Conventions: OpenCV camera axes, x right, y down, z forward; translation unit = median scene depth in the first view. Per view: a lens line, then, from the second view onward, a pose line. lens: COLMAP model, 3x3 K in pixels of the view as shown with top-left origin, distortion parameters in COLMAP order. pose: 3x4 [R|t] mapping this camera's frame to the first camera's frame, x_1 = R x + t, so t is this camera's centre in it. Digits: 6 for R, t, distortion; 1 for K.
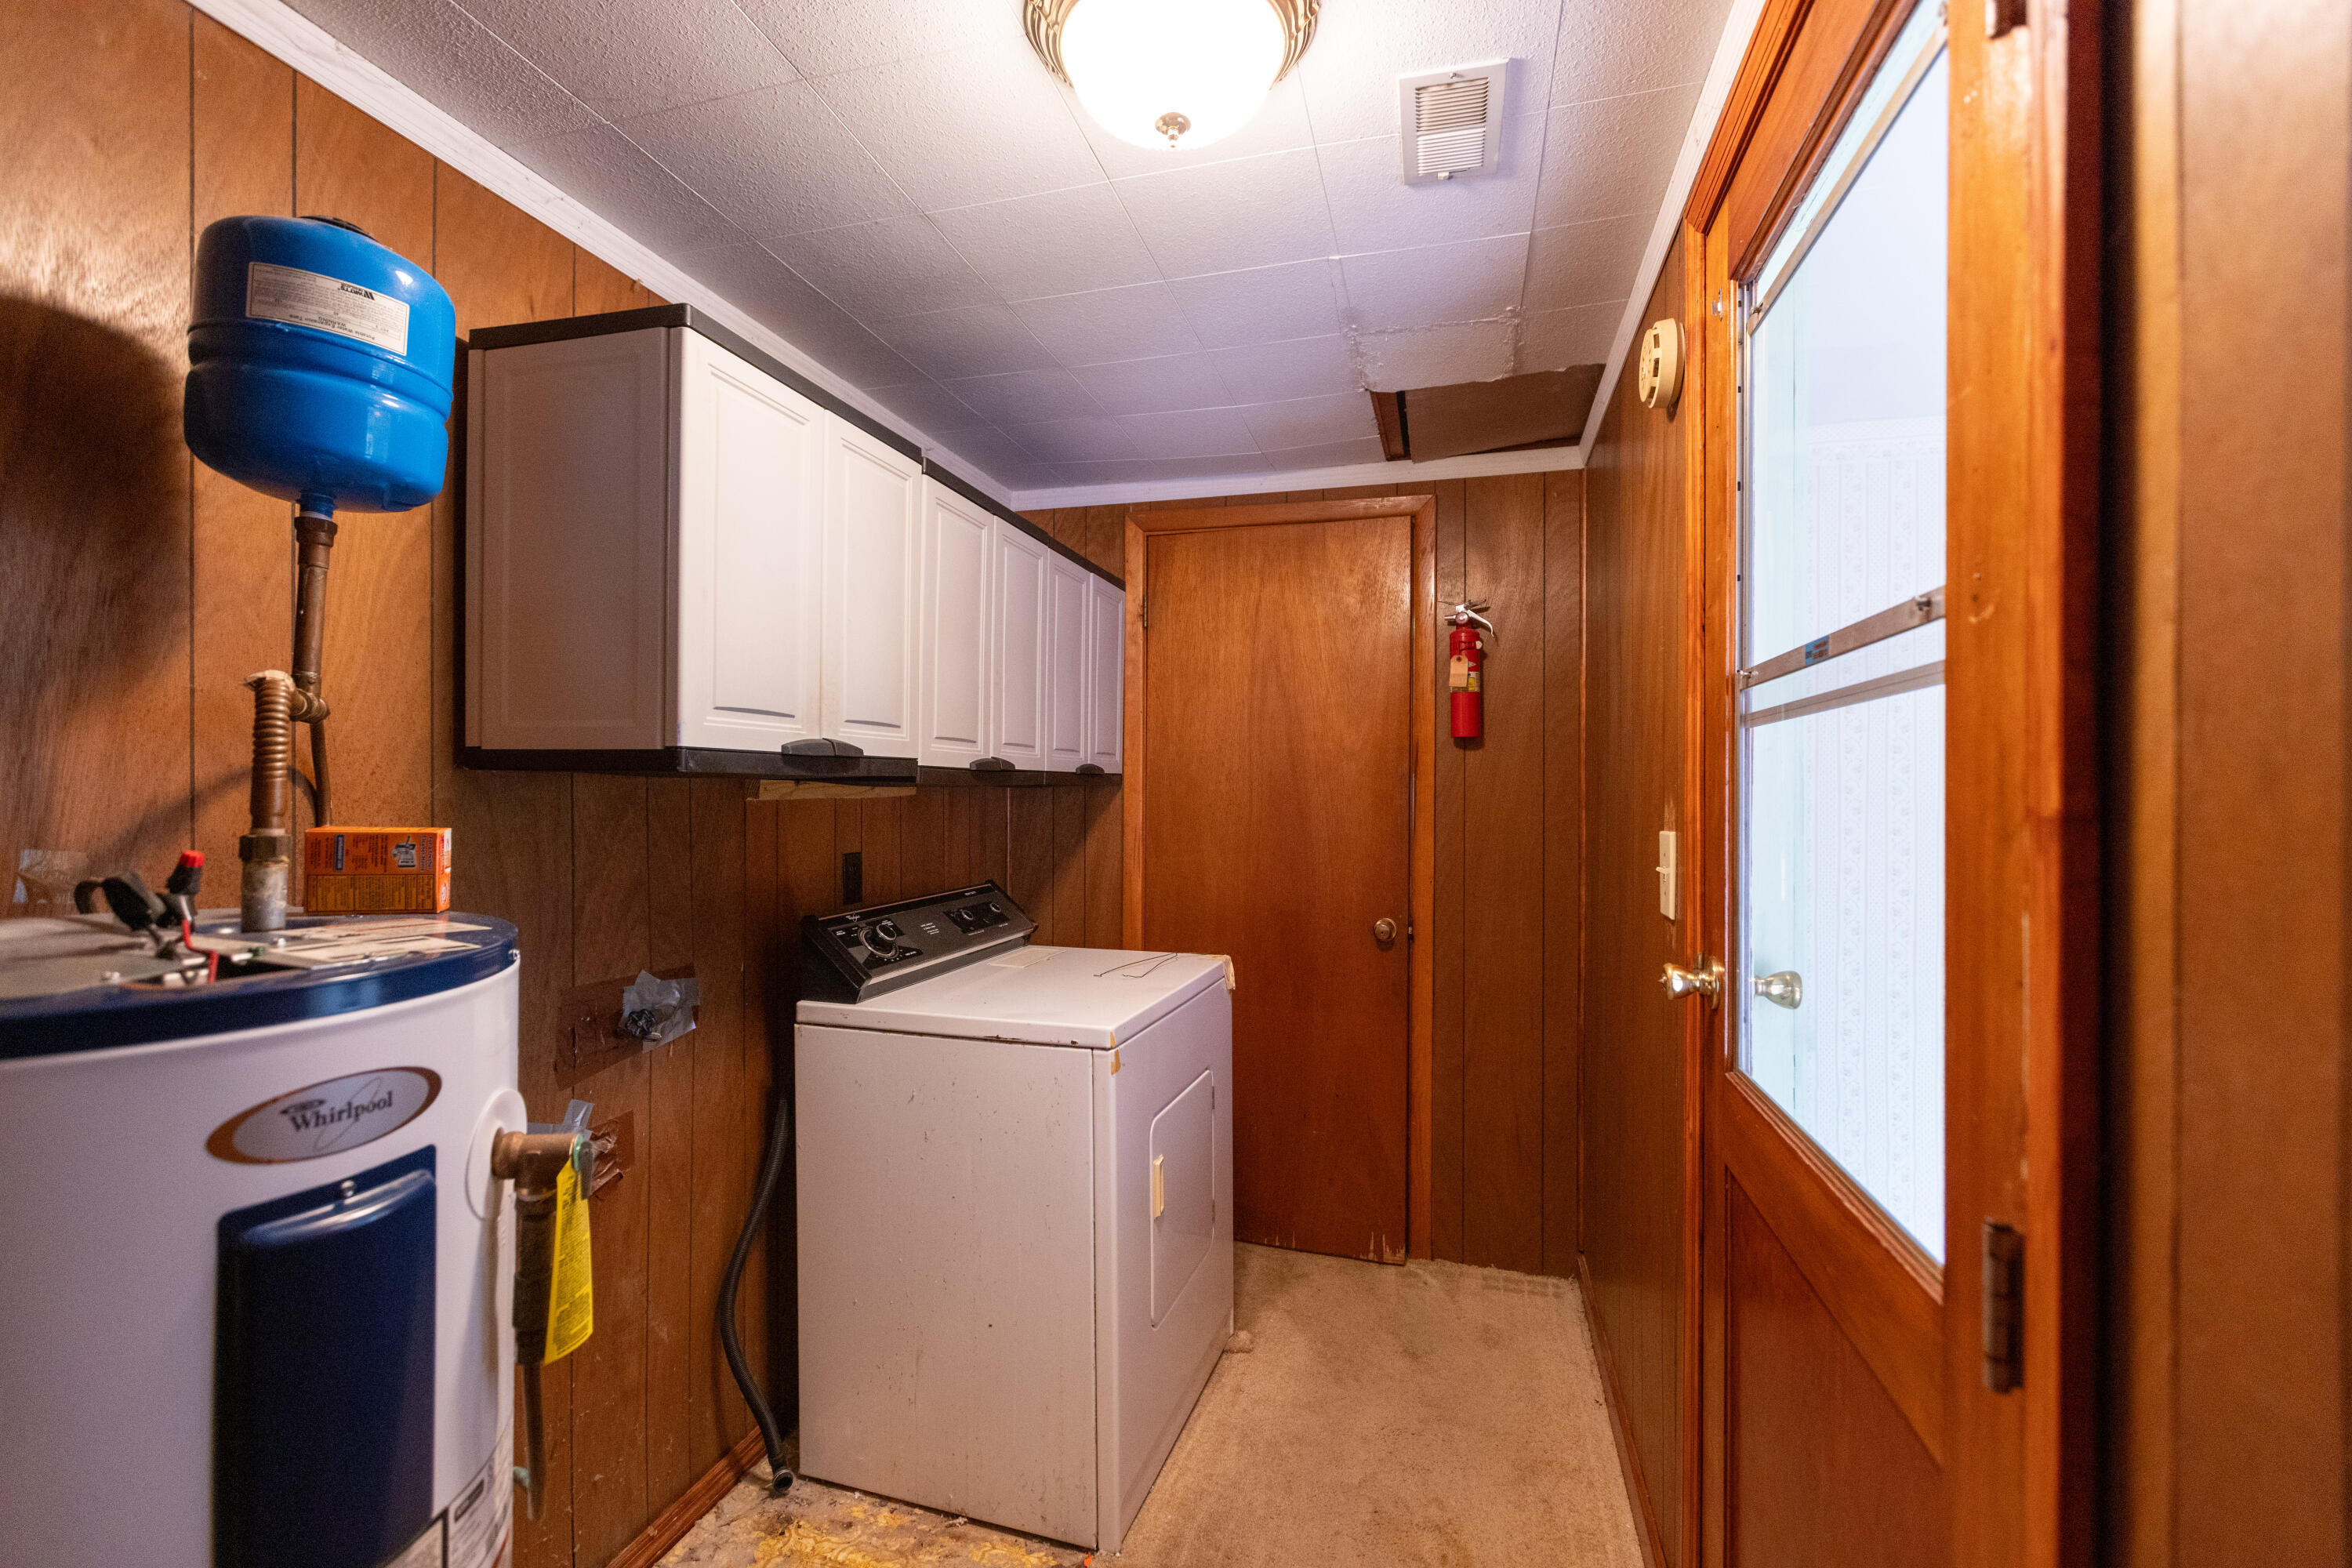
lens RADIAL K [[1038.2, 0, 1178.0], [0, 1038.2, 779.7], [0, 0, 1]] dist [0.004671, -0.000361]
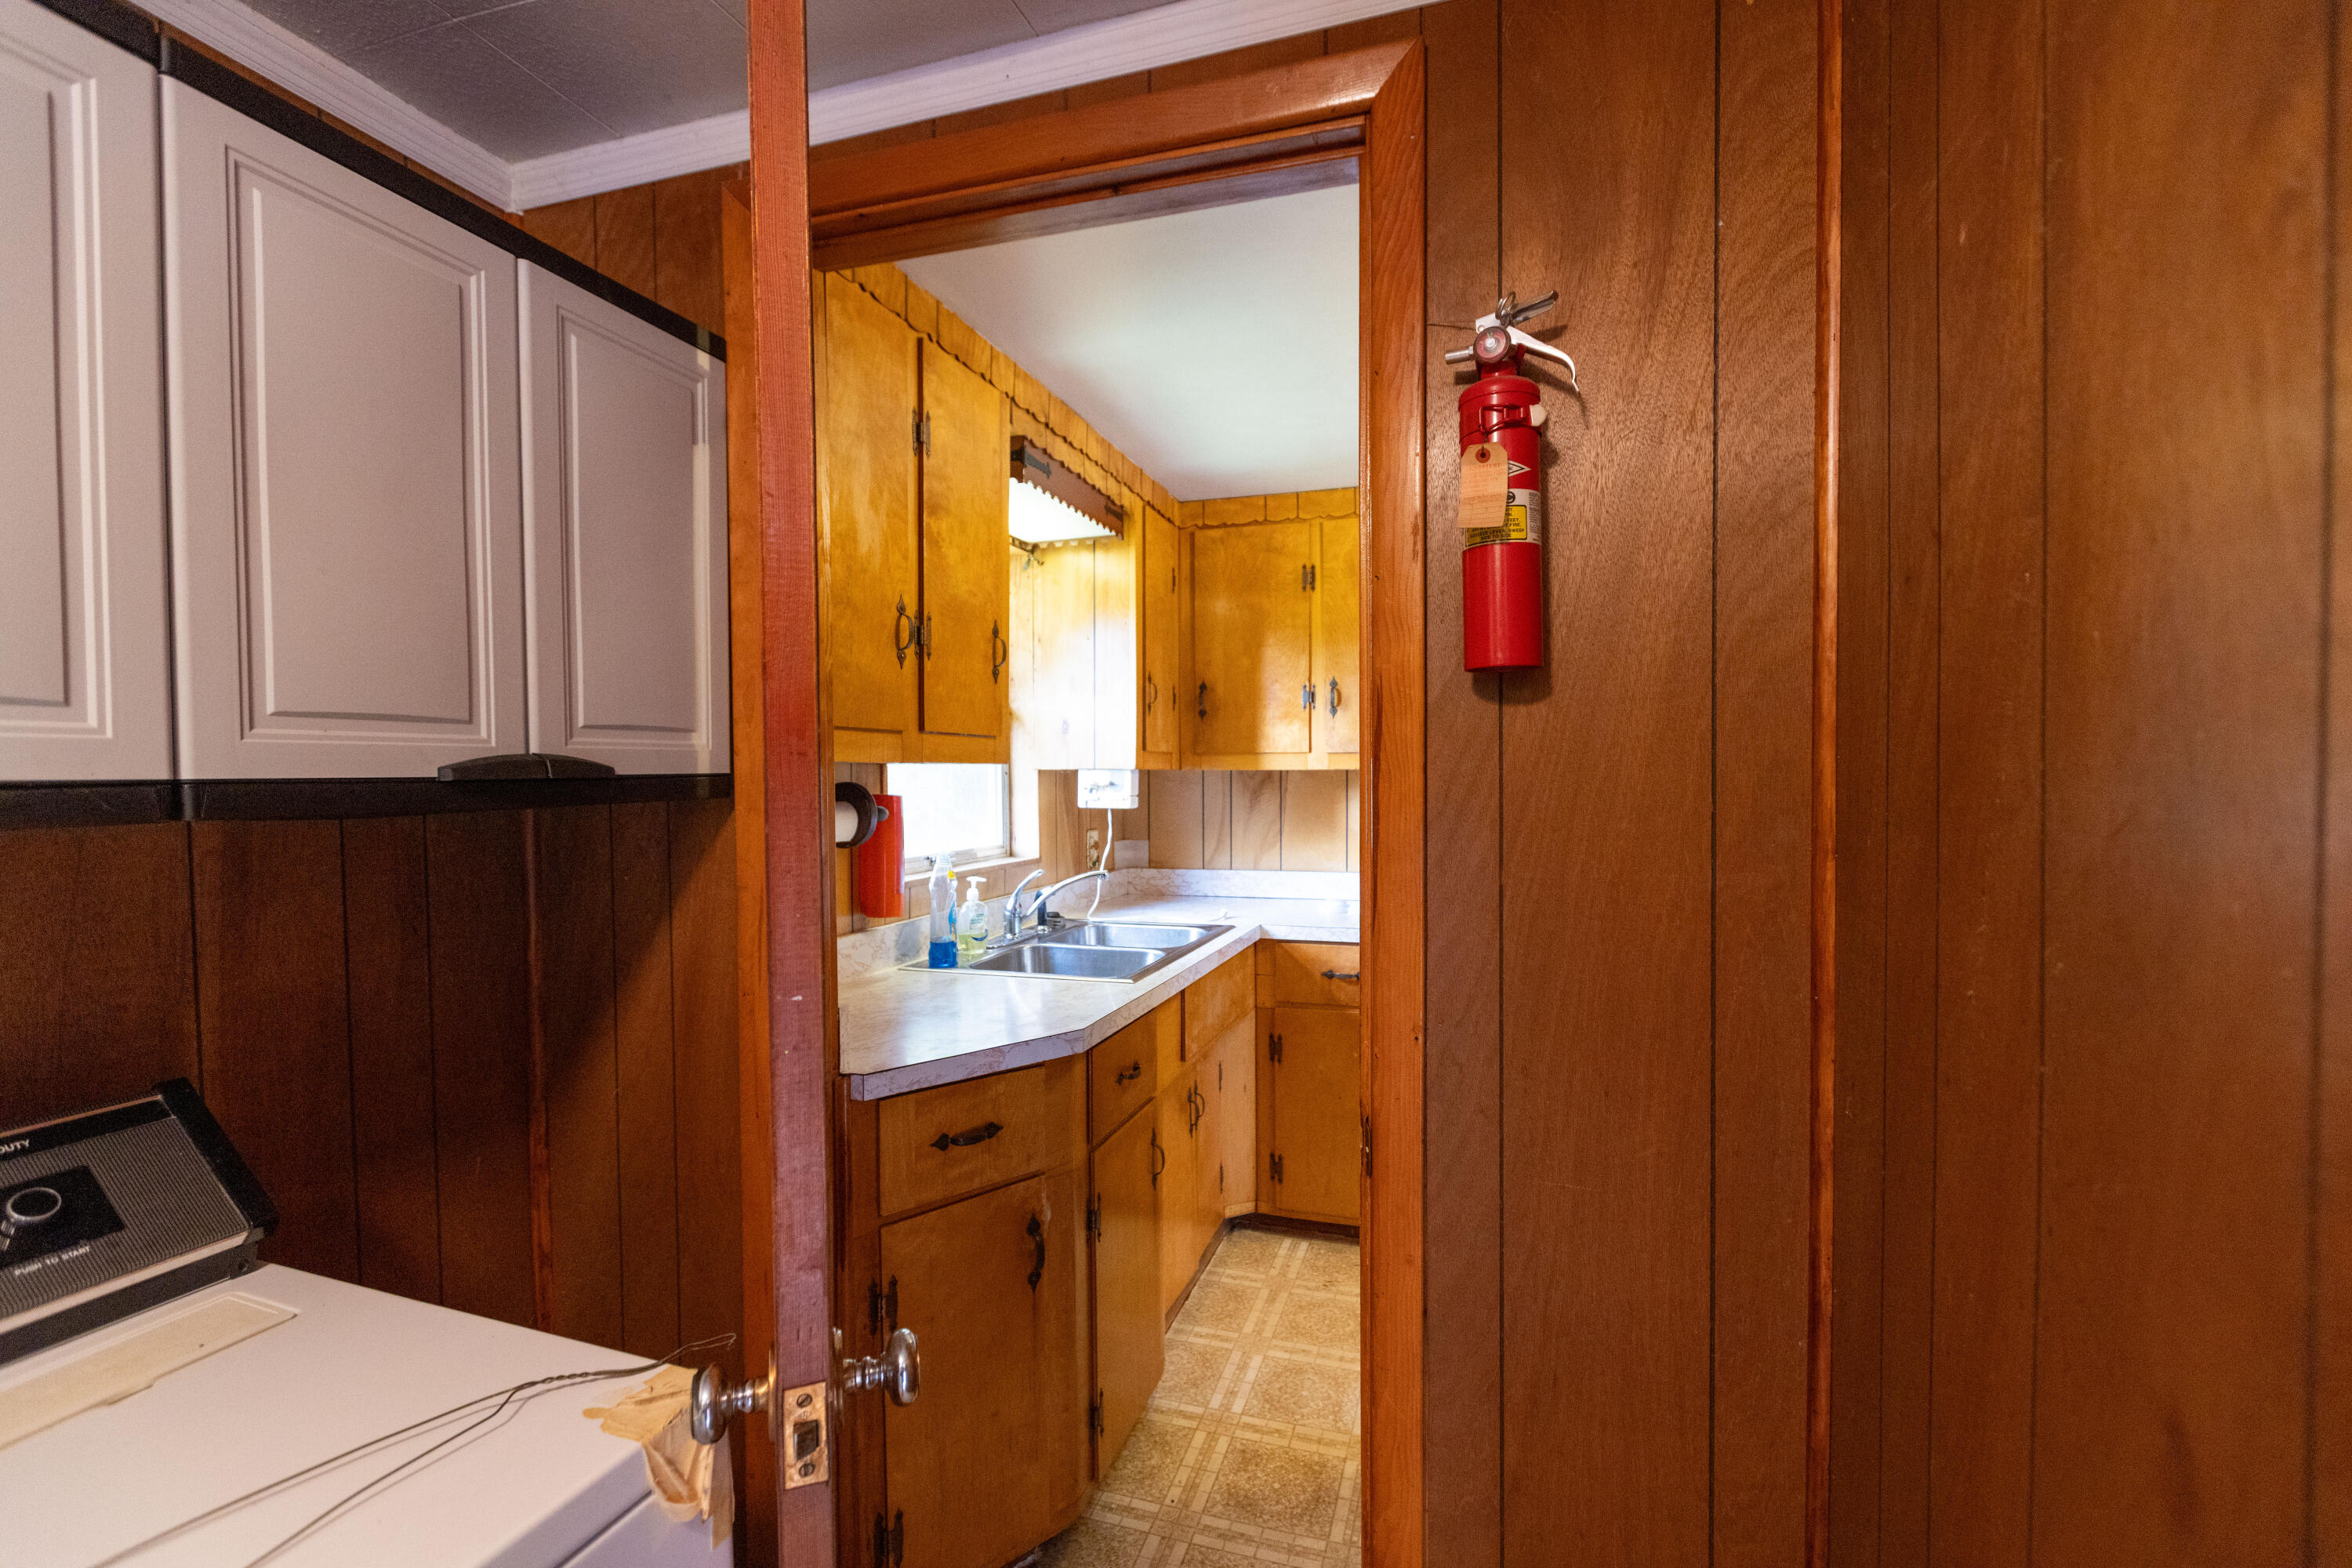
lens RADIAL K [[1038.2, 0, 1170.9], [0, 1038.2, 791.5], [0, 0, 1]] dist [0.004671, -0.000361]
pose [[0.999293, -0.013377, -0.035132, 0.167341], [0.014277, 0.999573, 0.025501, -0.007006], [0.034776, -0.025985, 0.999057, 0.611607]]
